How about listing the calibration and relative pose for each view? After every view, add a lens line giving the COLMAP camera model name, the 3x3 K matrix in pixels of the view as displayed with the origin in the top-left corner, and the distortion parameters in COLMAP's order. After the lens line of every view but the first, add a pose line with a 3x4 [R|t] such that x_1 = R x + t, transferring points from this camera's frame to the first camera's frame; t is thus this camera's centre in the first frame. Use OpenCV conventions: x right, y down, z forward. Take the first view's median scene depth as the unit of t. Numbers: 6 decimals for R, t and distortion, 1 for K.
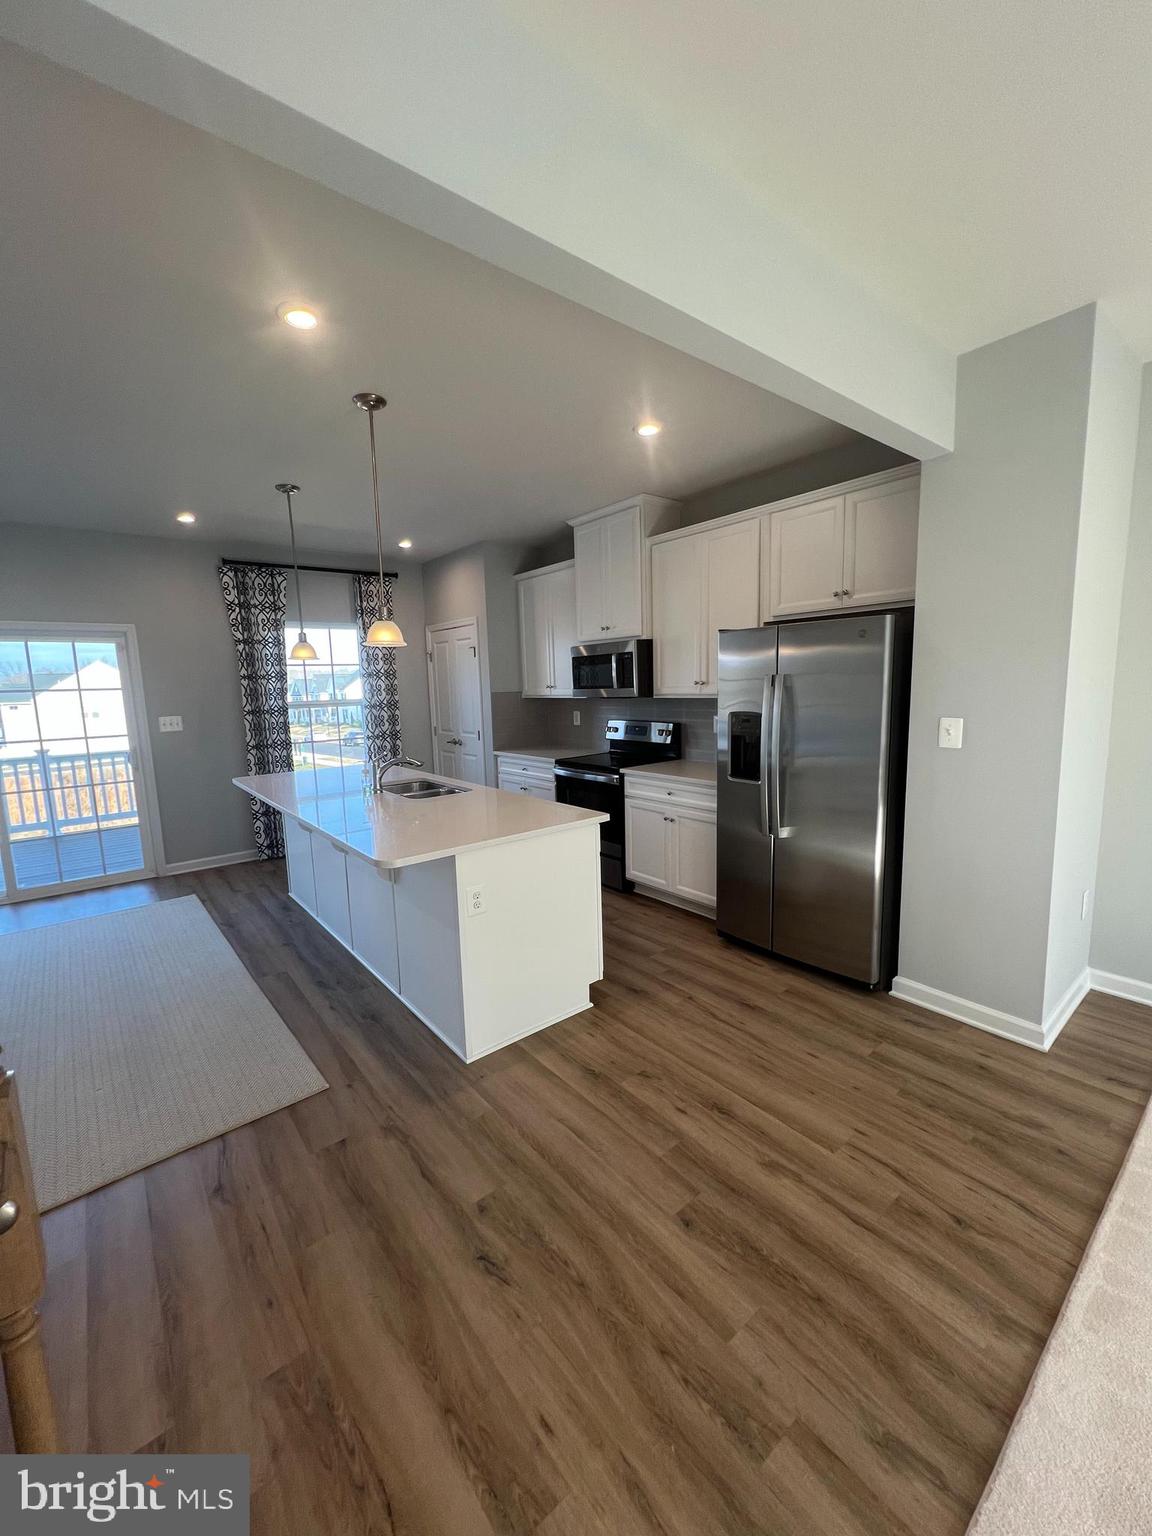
lens RADIAL K [[611.6, 0, 576.6], [0, 611.6, 766.3], [0, 0, 1]] dist [-0.002470, 0.000989]
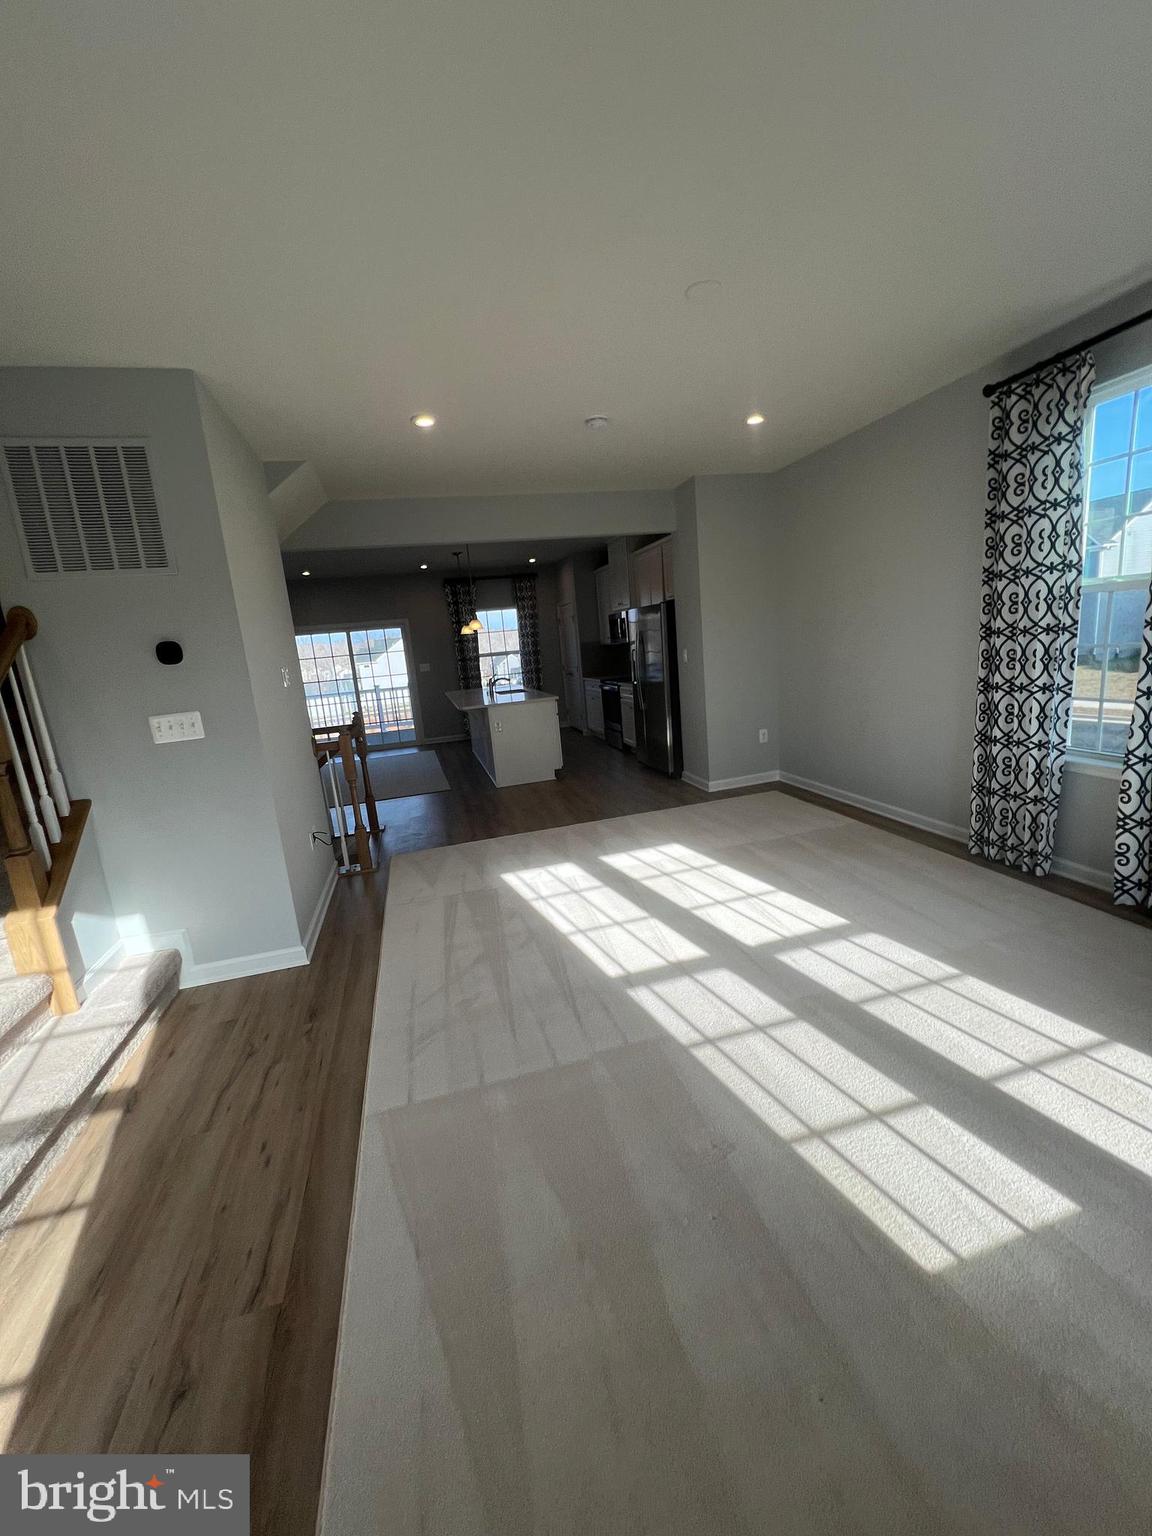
lens RADIAL K [[611.6, 0, 576.6], [0, 611.6, 766.3], [0, 0, 1]] dist [-0.002470, 0.000989]
pose [[0.913909, 0.030304, -0.404786, 0.651872], [0.006066, 0.996079, 0.088265, 0.084273], [0.405874, -0.083121, 0.910141, -0.688506]]
